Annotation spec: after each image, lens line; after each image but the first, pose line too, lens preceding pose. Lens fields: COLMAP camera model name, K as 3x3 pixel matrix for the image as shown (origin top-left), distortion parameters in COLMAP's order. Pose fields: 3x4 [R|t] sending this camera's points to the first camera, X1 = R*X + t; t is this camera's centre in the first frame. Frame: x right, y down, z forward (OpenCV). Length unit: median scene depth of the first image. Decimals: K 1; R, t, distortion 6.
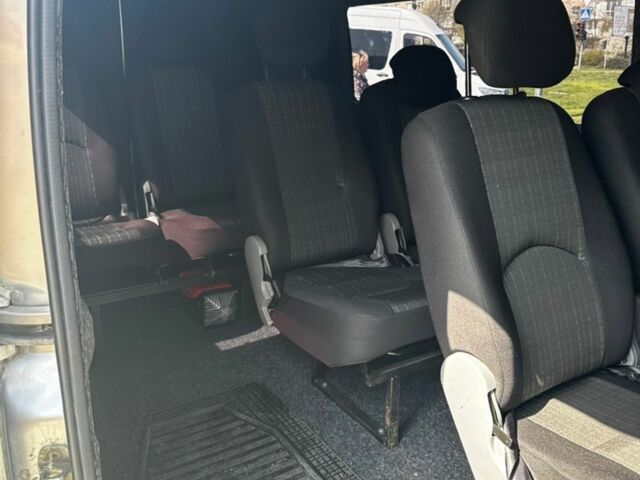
lens RADIAL K [[578.1, 0, 319.5], [0, 578.1, 226.3], [0, 0, 1]] dist [0.138844, -0.289564]
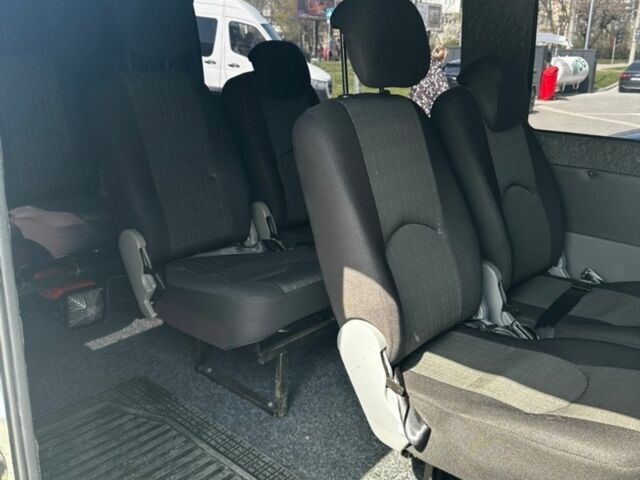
lens RADIAL K [[578.1, 0, 319.5], [0, 578.1, 226.3], [0, 0, 1]] dist [0.138844, -0.289564]
pose [[0.958400, -0.051729, 0.280702, -0.096386], [0.046124, 0.998583, 0.026540, -0.000445], [-0.281677, -0.012489, 0.959428, -0.049519]]
